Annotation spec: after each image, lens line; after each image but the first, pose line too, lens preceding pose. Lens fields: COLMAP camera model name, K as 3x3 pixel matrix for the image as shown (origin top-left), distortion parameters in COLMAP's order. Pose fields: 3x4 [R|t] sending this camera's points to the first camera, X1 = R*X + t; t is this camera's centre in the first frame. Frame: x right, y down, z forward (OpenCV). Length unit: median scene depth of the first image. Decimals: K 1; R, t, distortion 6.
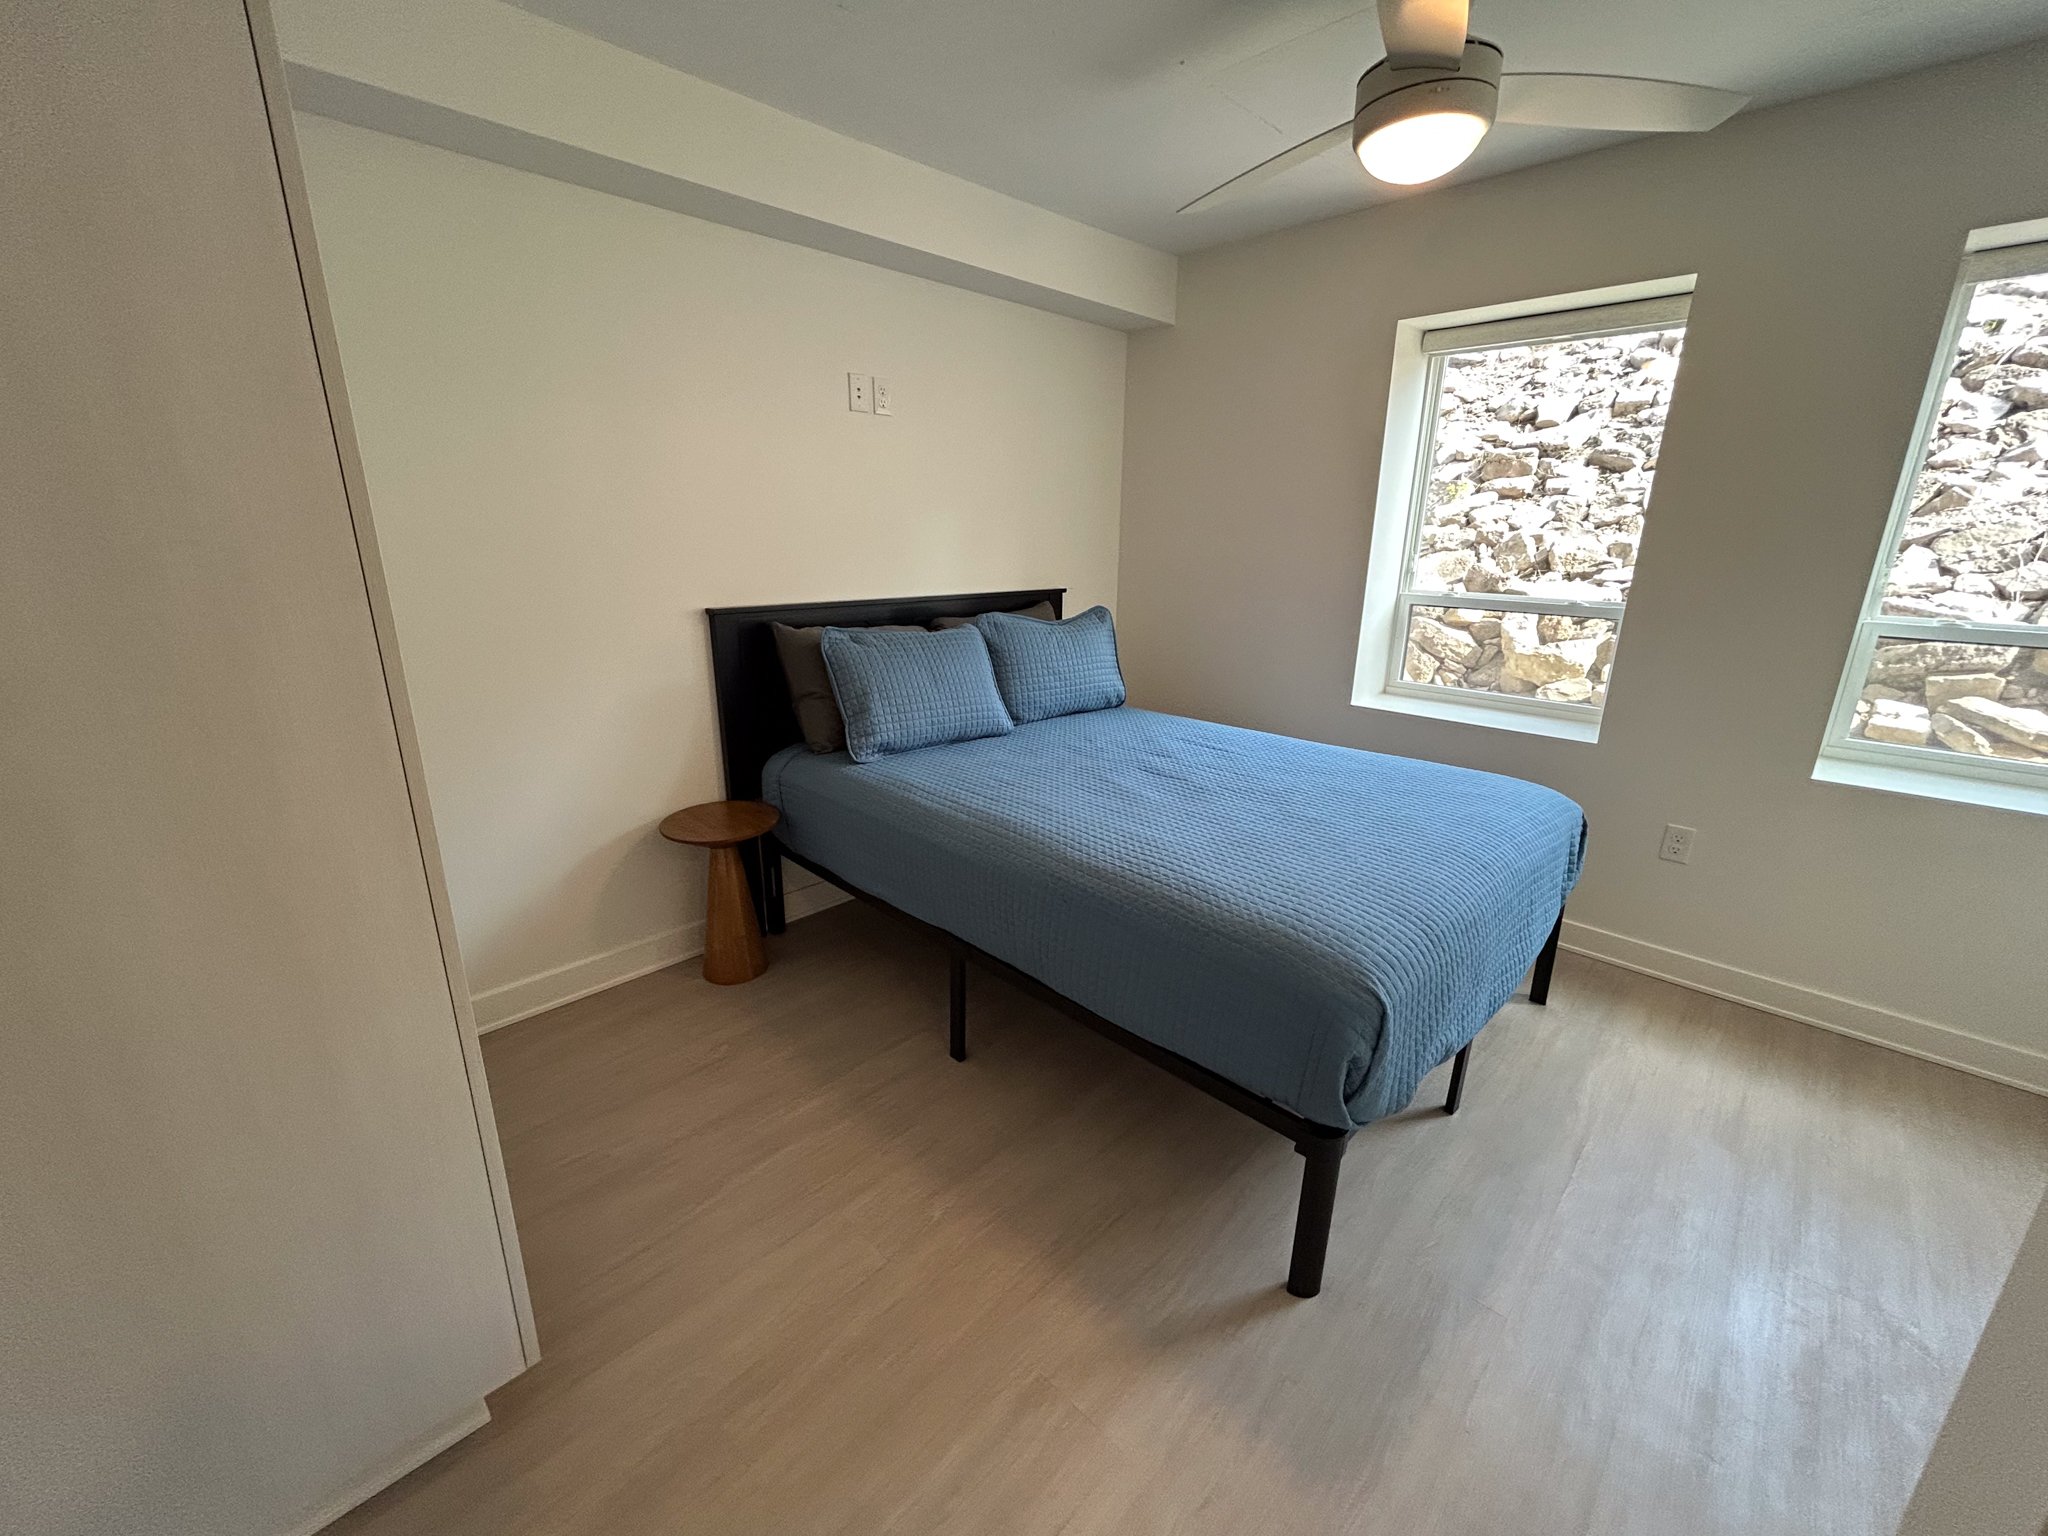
lens RADIAL K [[822.2, 0, 1024.0], [0, 822.2, 768.0], [0, 0, 1]] dist [0.000018, 0.000034]
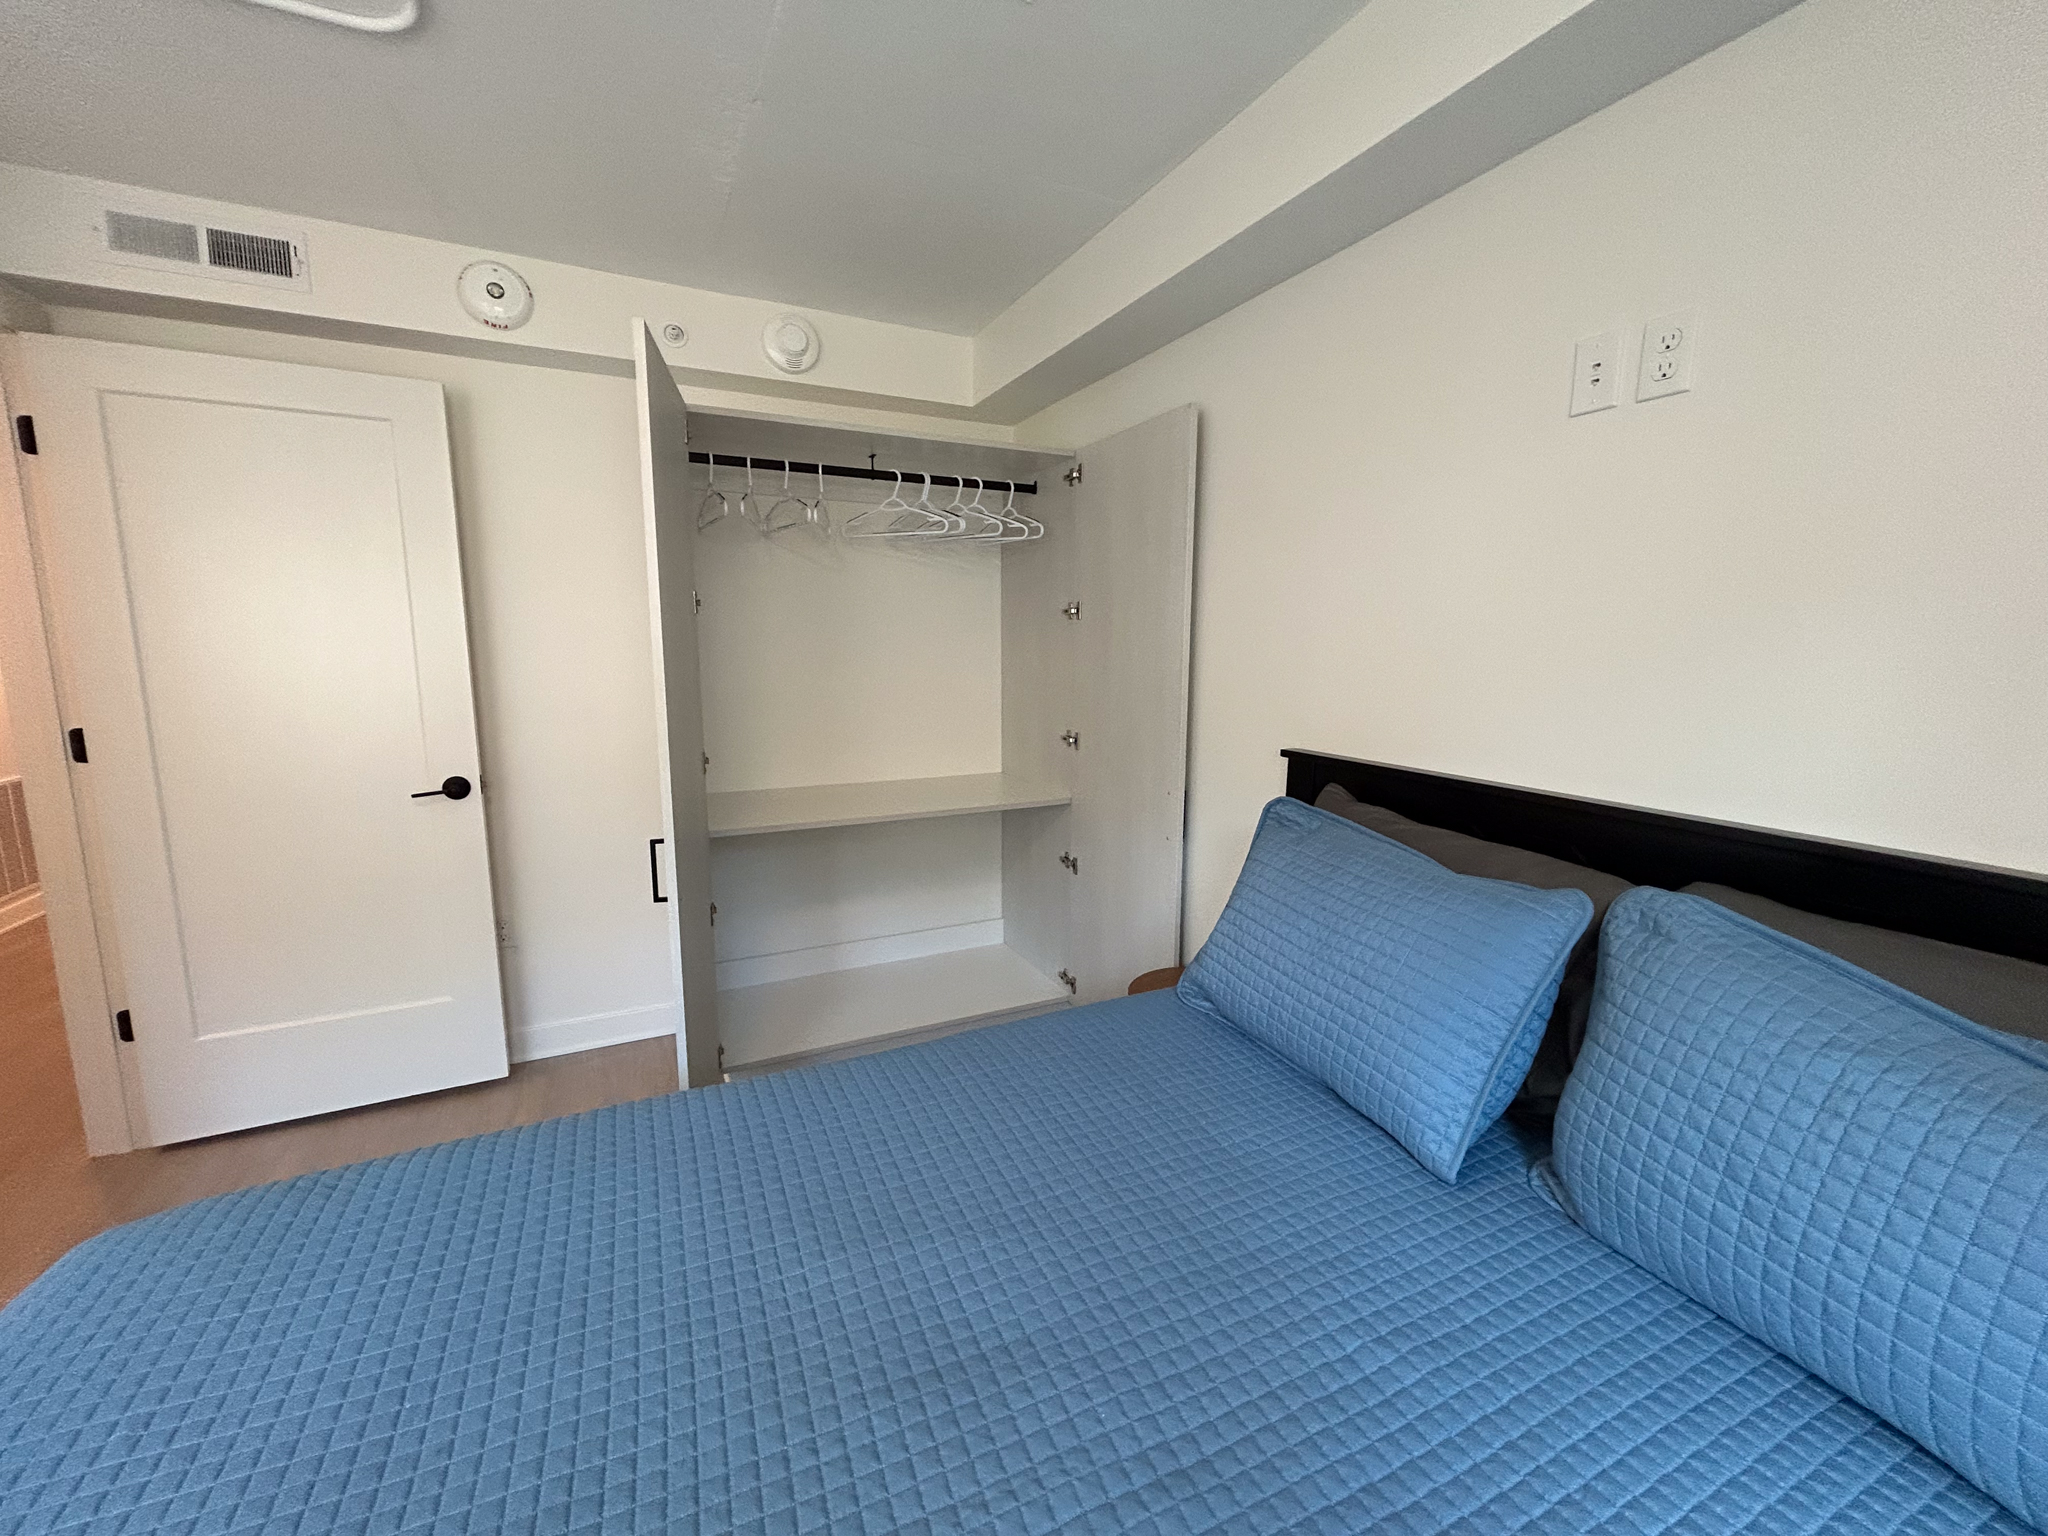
lens RADIAL K [[822.2, 0, 1024.0], [0, 822.2, 768.0], [0, 0, 1]] dist [0.000018, 0.000034]
pose [[-0.334325, 0.128380, -0.933673, 0.421876], [-0.279356, 0.932659, 0.228271, -0.282777], [0.900104, 0.337144, -0.275948, 0.994527]]
